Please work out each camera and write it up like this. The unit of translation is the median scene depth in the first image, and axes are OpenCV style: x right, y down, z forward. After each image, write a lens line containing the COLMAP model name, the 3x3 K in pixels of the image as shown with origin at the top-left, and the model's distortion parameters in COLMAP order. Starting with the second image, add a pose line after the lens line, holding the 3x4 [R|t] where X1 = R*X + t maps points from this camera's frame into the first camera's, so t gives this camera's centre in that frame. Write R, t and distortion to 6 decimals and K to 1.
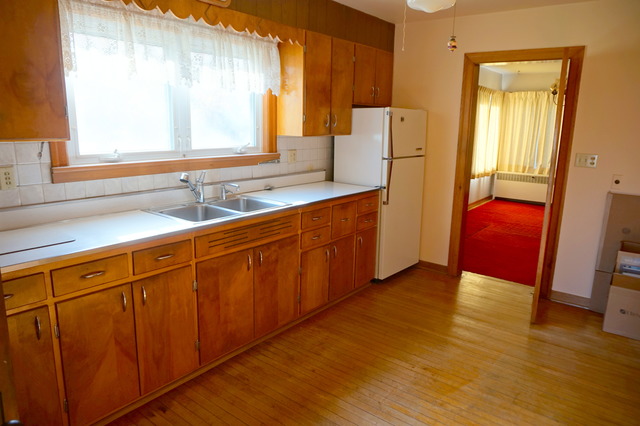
lens RADIAL K [[440.1, 0, 320.0], [0, 440.1, 213.0], [0, 0, 1]] dist [-0.025519, 0.002912]
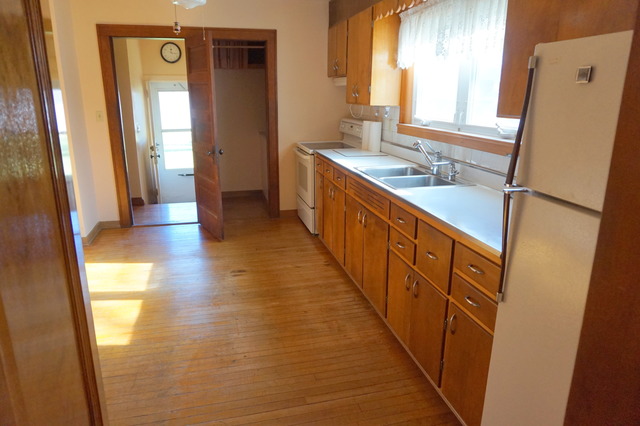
lens RADIAL K [[440.1, 0, 320.0], [0, 440.1, 213.0], [0, 0, 1]] dist [-0.025519, 0.002912]
pose [[-0.627102, 0.182761, -0.757193, 0.756384], [-0.172306, 0.915456, 0.363663, -0.290861], [0.759641, 0.358522, -0.542593, 1.505708]]
